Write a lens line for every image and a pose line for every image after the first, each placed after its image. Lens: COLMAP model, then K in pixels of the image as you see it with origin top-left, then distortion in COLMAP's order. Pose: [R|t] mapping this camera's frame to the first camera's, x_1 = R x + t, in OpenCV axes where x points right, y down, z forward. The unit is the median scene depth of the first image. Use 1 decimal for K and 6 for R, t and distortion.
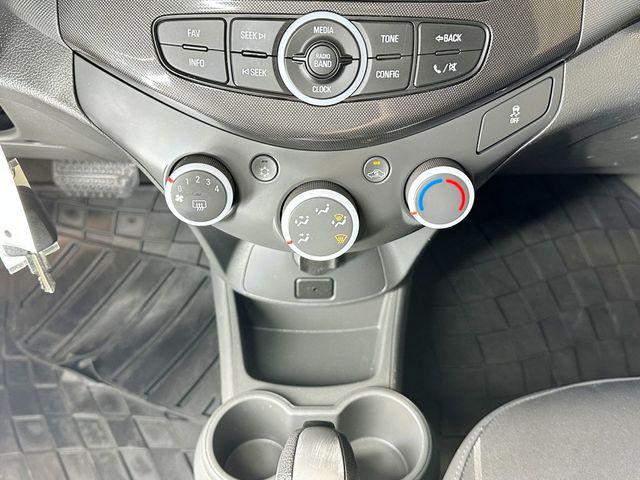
lens RADIAL K [[634.4, 0, 324.2], [0, 634.4, 238.3], [0, 0, 1]] dist [0.203423, -0.474338]
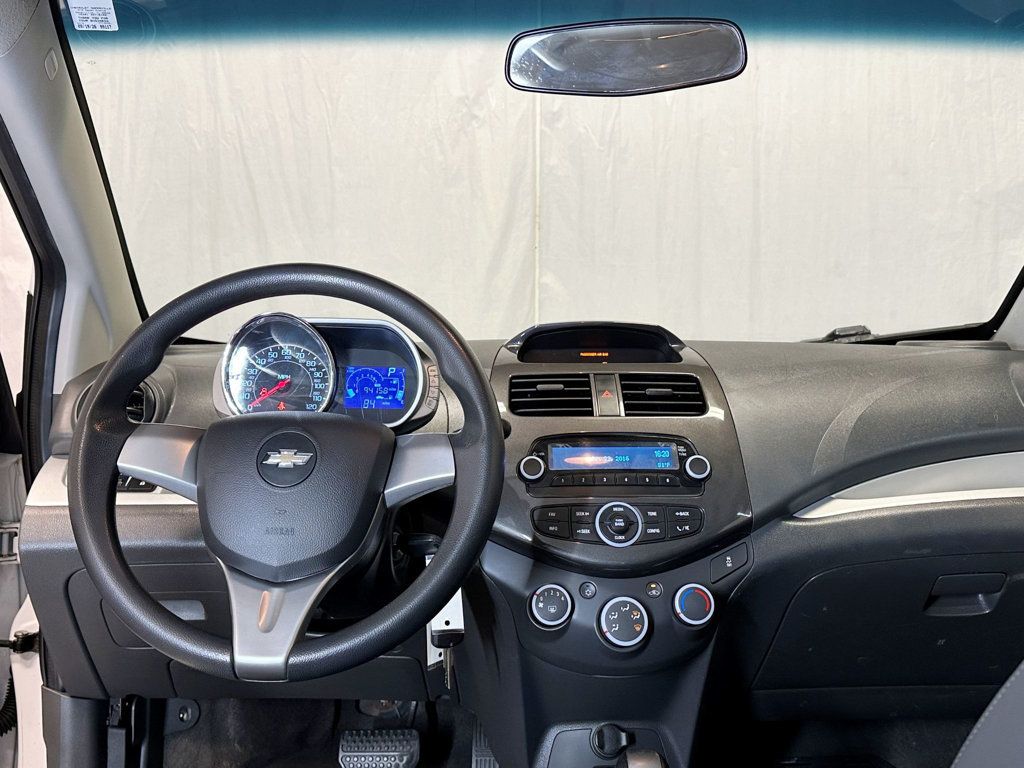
lens RADIAL K [[1012.2, 0, 512.0], [0, 1012.2, 384.0], [0, 0, 1]] dist [0.124064, -0.152519]
pose [[0.999348, -0.032338, 0.016050, -0.193352], [0.034553, 0.727946, -0.684763, 0.806816], [0.010460, 0.684871, 0.728589, -0.817056]]
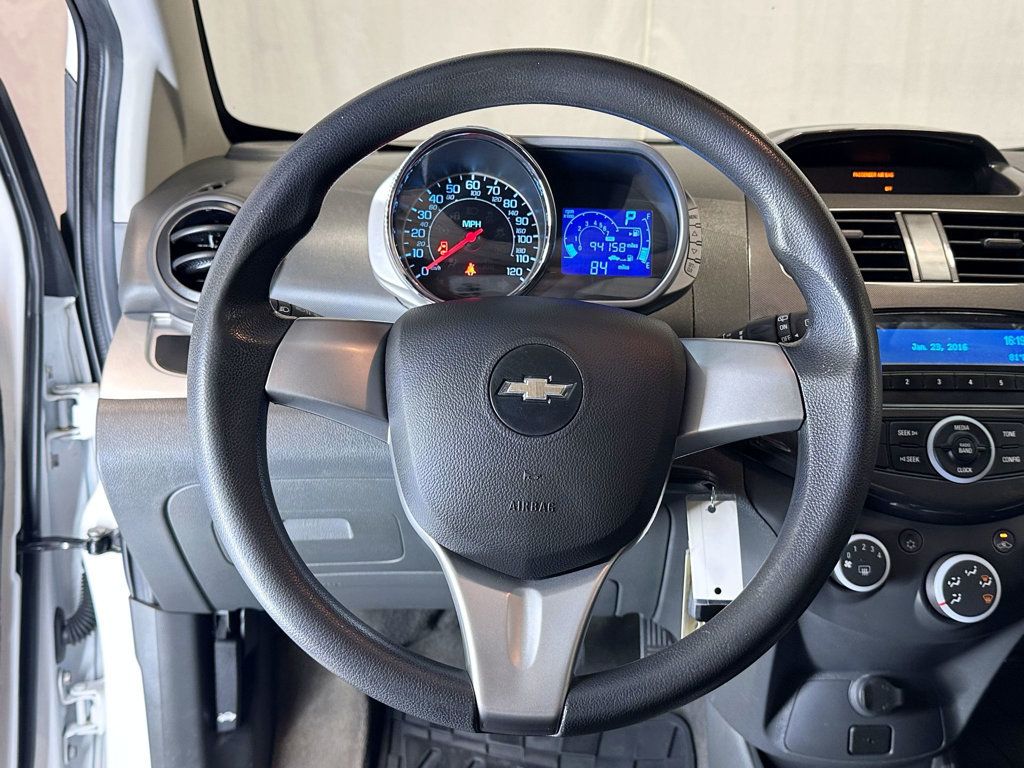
lens RADIAL K [[1015.0, 0, 518.7], [0, 1015.0, 381.2], [0, 0, 1]] dist [0.203423, -0.474338]
pose [[0.999758, -0.018164, 0.012401, -0.506305], [0.021917, 0.869665, -0.493155, 0.341078], [-0.001827, 0.493308, 0.869853, -0.496876]]
